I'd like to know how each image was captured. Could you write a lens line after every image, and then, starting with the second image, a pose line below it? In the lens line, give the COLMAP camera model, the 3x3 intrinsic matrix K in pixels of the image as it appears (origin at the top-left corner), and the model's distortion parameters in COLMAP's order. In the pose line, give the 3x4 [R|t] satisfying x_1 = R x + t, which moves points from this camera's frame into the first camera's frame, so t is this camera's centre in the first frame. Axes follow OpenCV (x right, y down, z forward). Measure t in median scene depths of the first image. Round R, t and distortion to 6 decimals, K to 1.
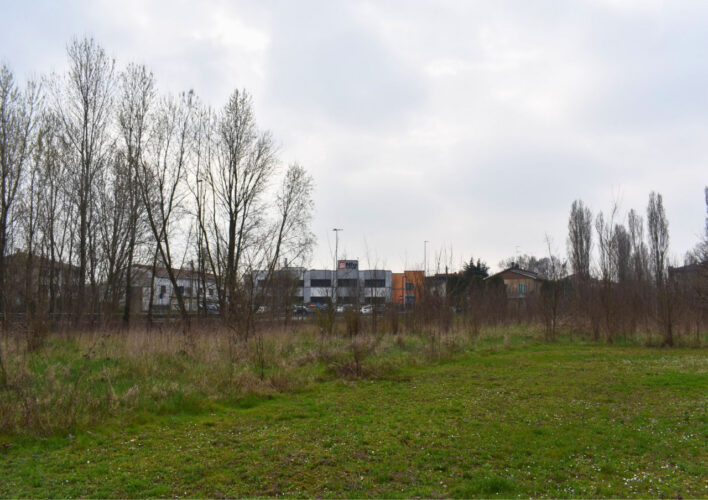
lens RADIAL K [[598.5, 0, 354.0], [0, 598.5, 250.0], [0, 0, 1]] dist [-0.086120, 0.000789]
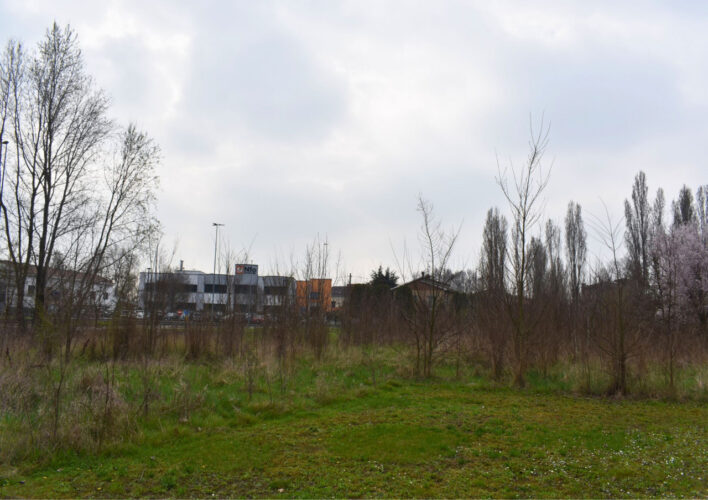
lens RADIAL K [[598.5, 0, 354.0], [0, 598.5, 250.0], [0, 0, 1]] dist [-0.086120, 0.000789]
pose [[0.991172, 0.036665, 0.127415, 0.043366], [-0.034398, 0.999209, -0.019945, 0.009451], [-0.128046, 0.015387, 0.991649, 0.098182]]
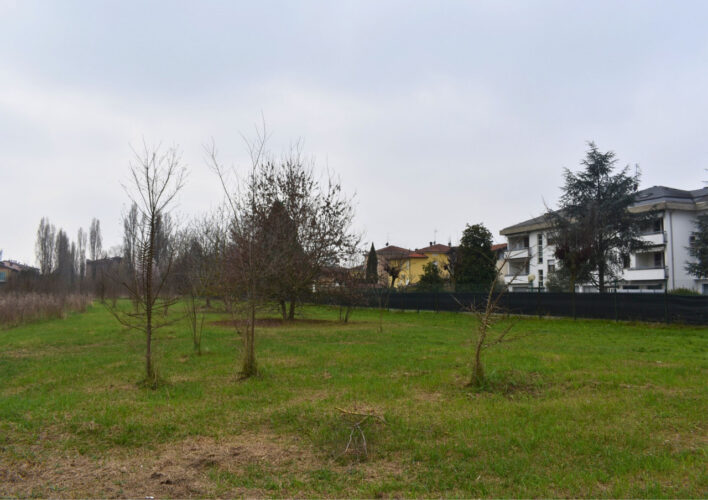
lens RADIAL K [[598.5, 0, 354.0], [0, 598.5, 250.0], [0, 0, 1]] dist [-0.086120, 0.000789]
pose [[0.579159, 0.052158, 0.813544, -0.385190], [-0.075510, 0.997093, -0.010171, -0.048520], [-0.811710, -0.055540, 0.581414, -0.523934]]
